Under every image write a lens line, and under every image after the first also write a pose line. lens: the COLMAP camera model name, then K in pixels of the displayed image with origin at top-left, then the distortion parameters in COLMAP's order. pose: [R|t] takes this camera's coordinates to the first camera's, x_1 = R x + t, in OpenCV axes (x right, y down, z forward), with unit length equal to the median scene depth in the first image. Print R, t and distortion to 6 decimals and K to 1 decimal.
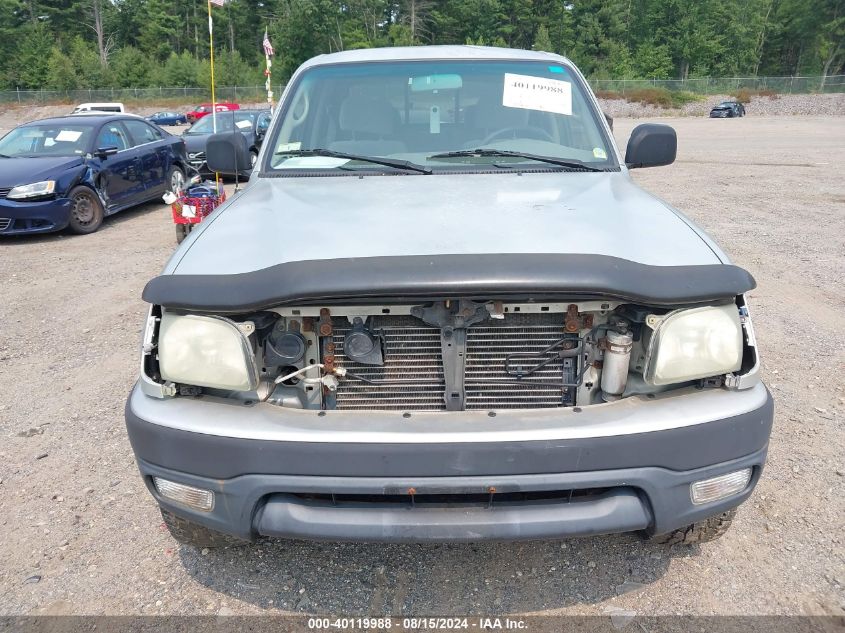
lens RADIAL K [[650.5, 0, 419.7], [0, 650.5, 316.5], [0, 0, 1]] dist [-0.032331, 0.018511]
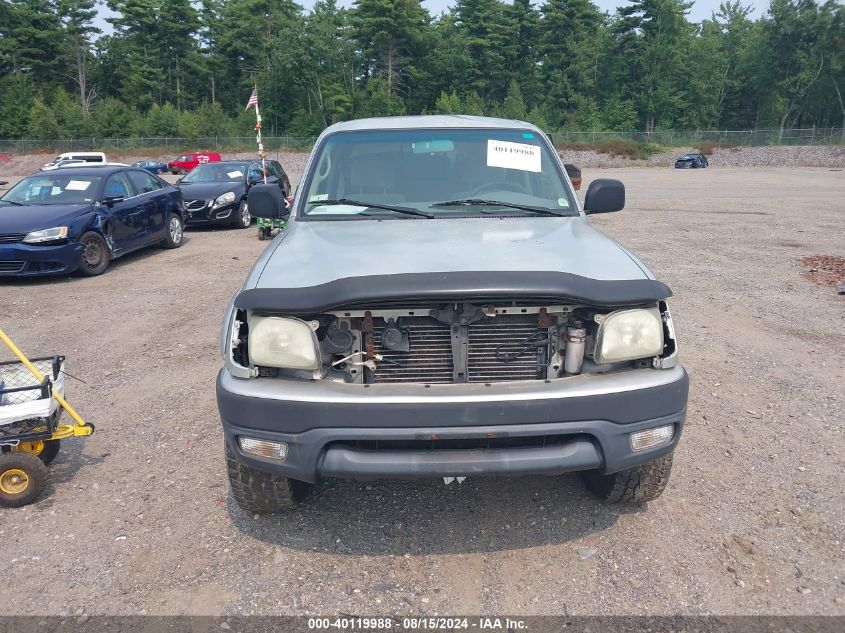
lens RADIAL K [[650.5, 0, 424.7], [0, 650.5, 317.3], [0, 0, 1]] dist [-0.032331, 0.018511]
pose [[0.999049, -0.006187, 0.043150, -0.052602], [0.009209, 0.997491, -0.070186, 0.062320], [-0.042607, 0.070517, 0.996600, -0.252060]]
